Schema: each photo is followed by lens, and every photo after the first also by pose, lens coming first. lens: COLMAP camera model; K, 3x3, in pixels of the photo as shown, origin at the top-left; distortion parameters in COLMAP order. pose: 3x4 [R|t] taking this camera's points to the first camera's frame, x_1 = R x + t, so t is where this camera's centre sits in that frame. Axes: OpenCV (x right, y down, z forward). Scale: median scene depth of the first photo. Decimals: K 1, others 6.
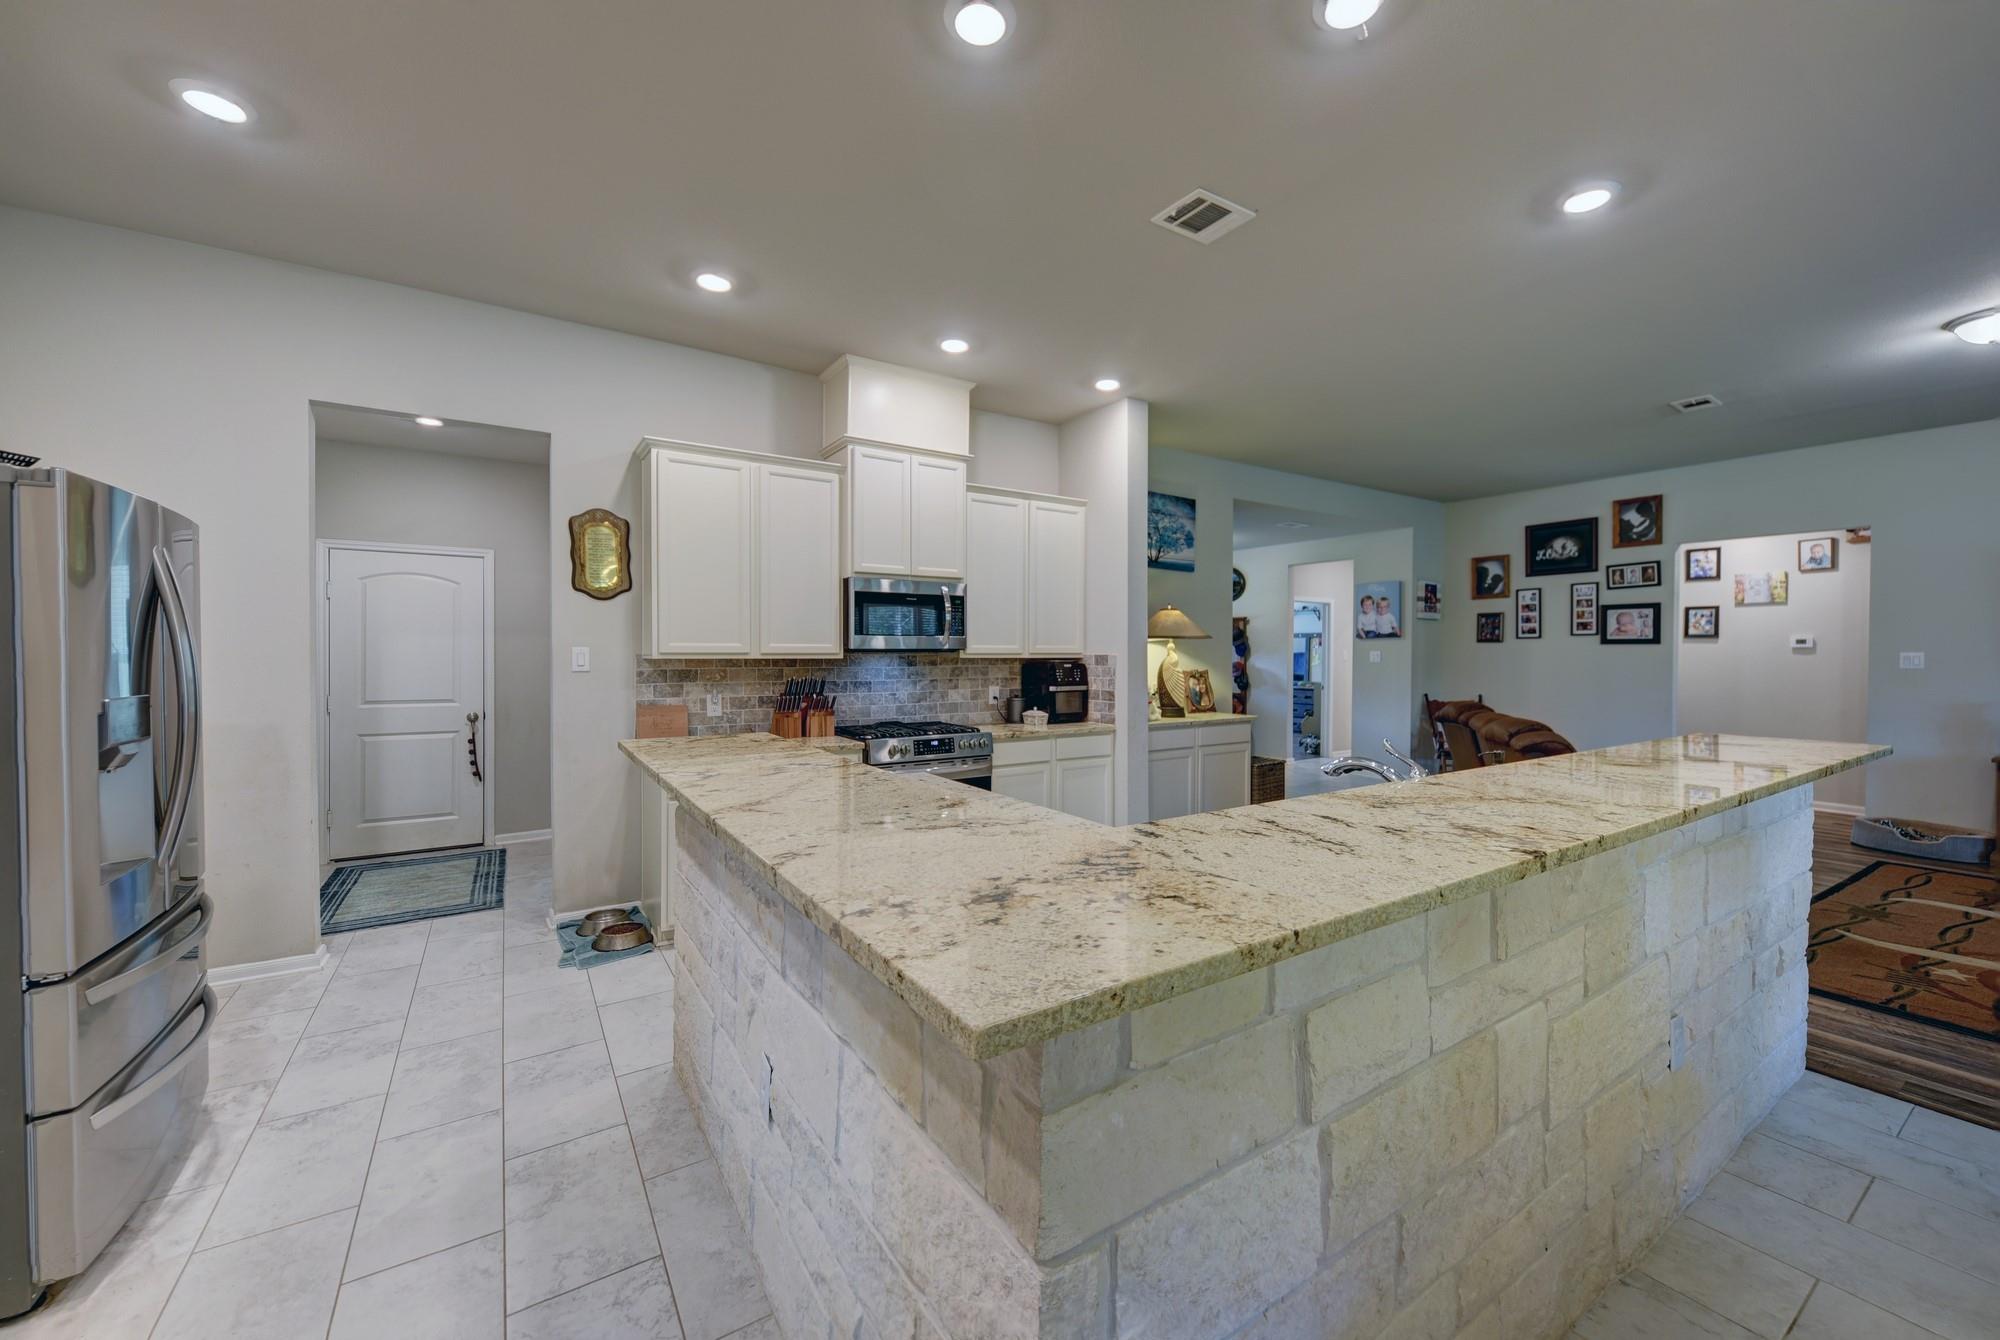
lens RADIAL K [[729.4, 0, 1003.0], [0, 729.4, 655.8], [0, 0, 1]] dist [0.000190, -0.006482]
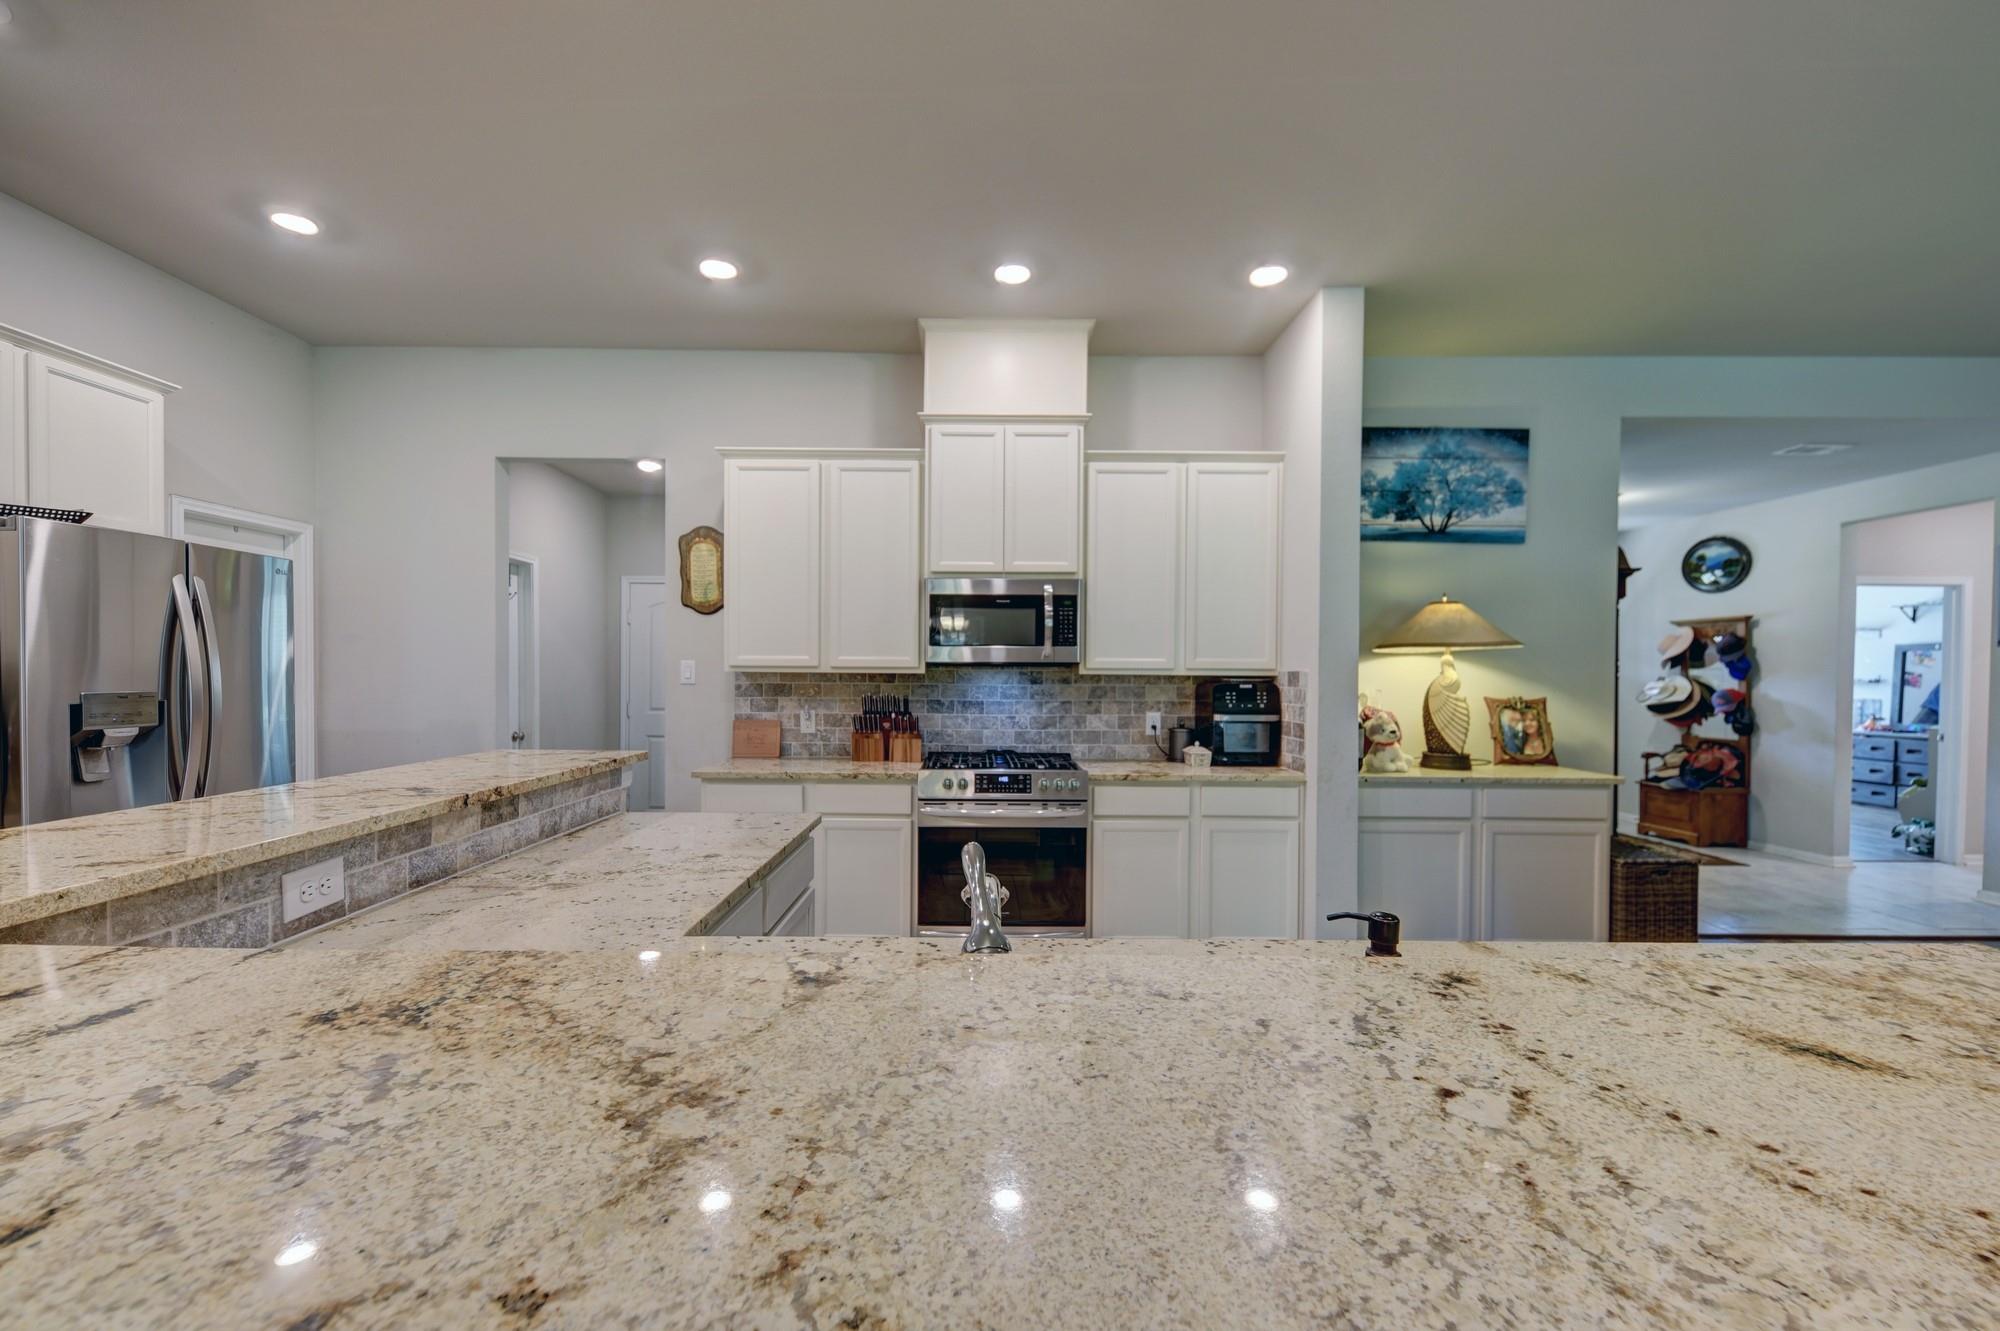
lens RADIAL K [[779.7, 0, 978.0], [0, 779.7, 679.9], [0, 0, 1]] dist [-0.002784, -0.000438]
pose [[0.844818, 0.009004, -0.534978, 0.301320], [-0.007865, 0.999959, 0.004409, 0.006363], [0.534996, 0.000483, 0.844854, 0.231237]]
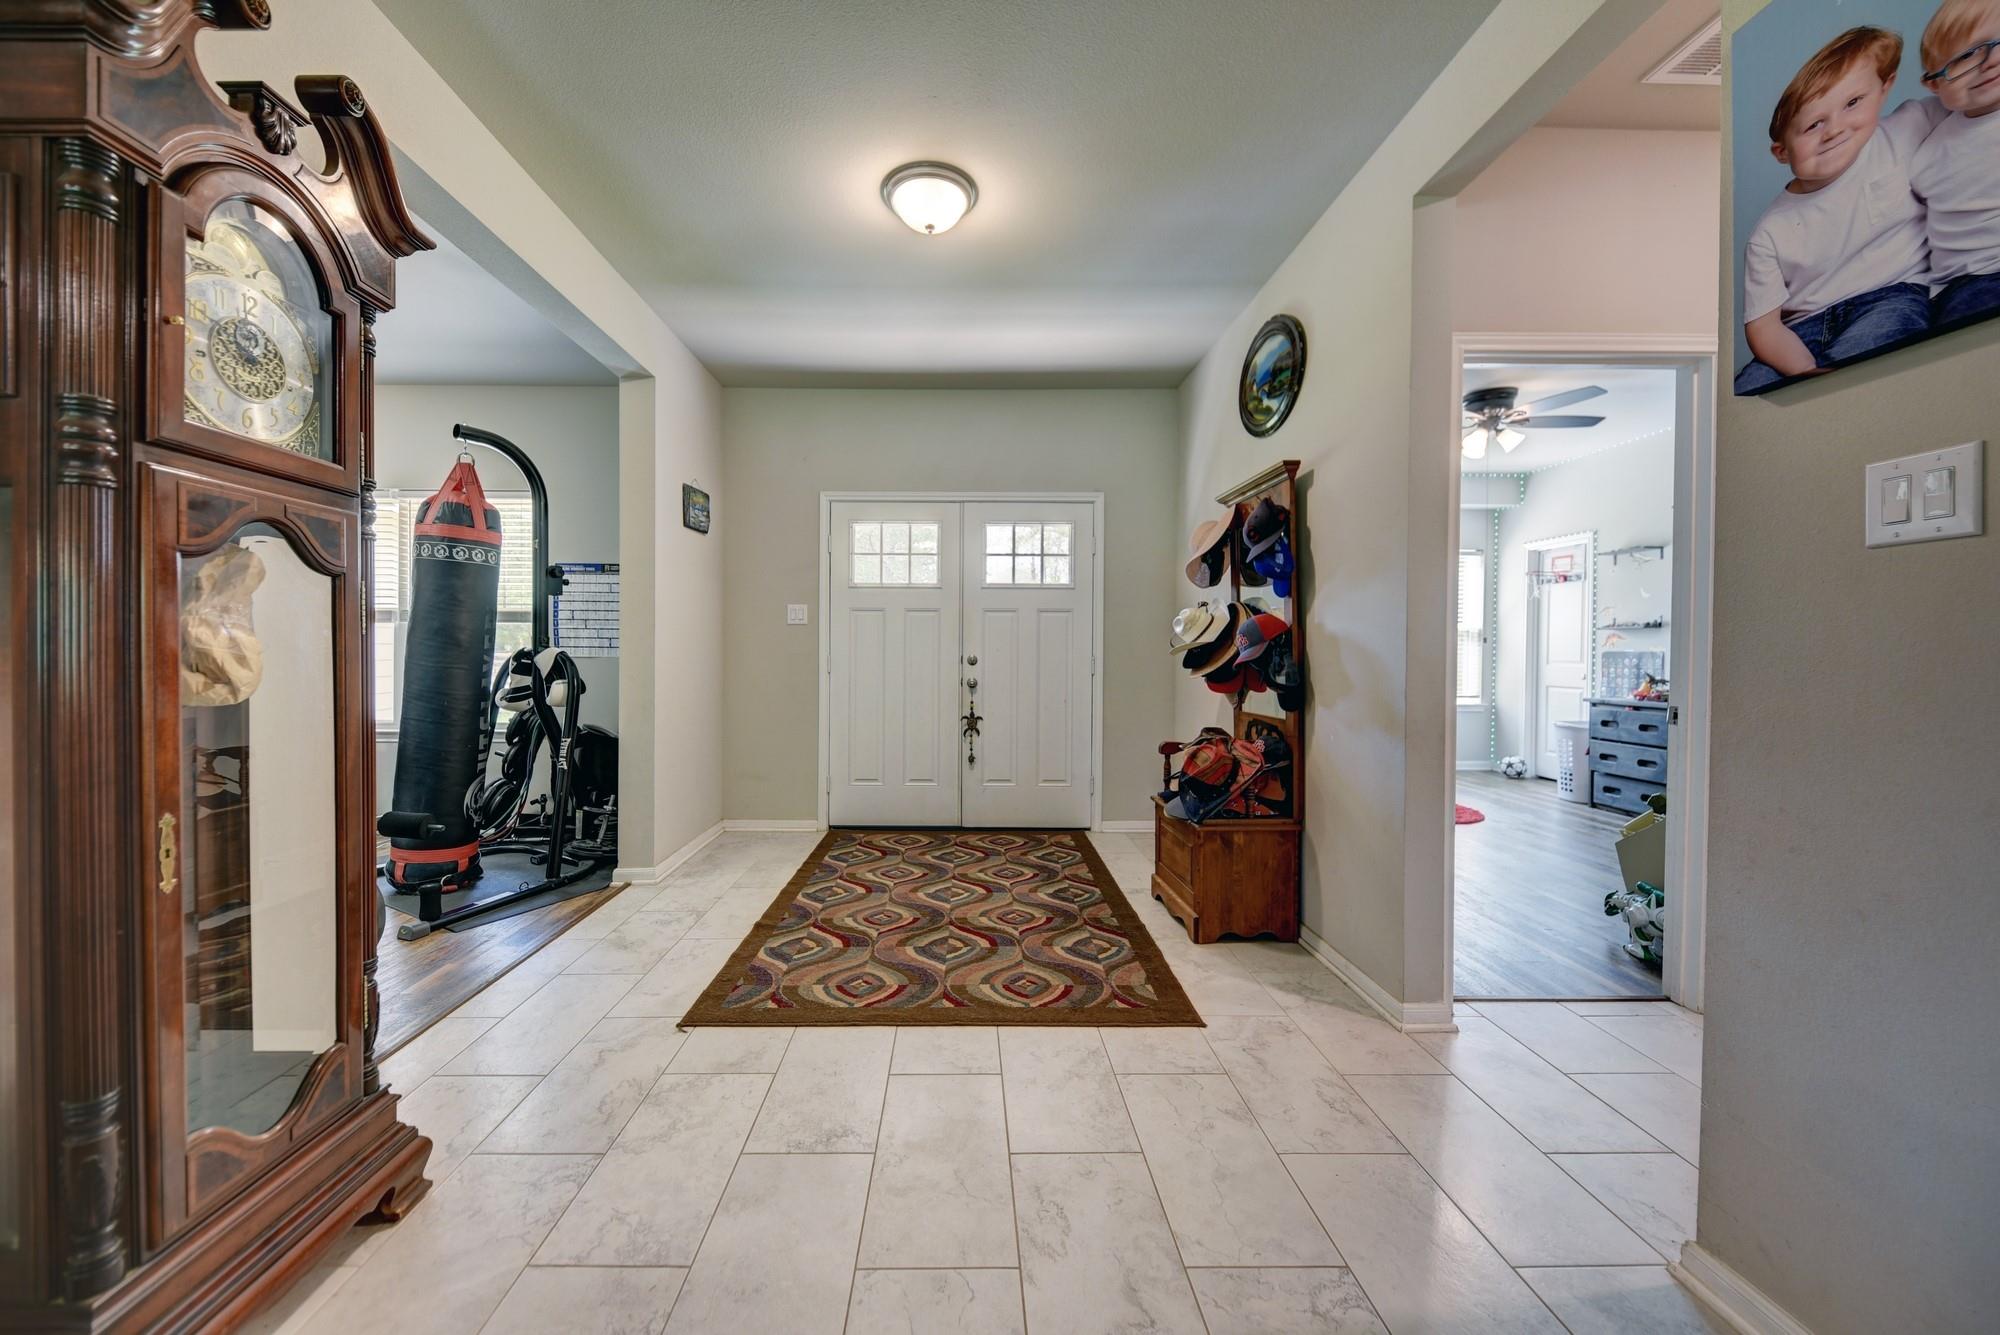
lens RADIAL K [[695.8, 0, 993.1], [0, 695.8, 658.6], [0, 0, 1]] dist [0.000282, 0.000016]
pose [[0.853961, 0.004804, -0.520315, 0.835951], [-0.003014, 0.999986, 0.004285, 0.056195], [0.520328, -0.002091, 0.853964, 1.553952]]
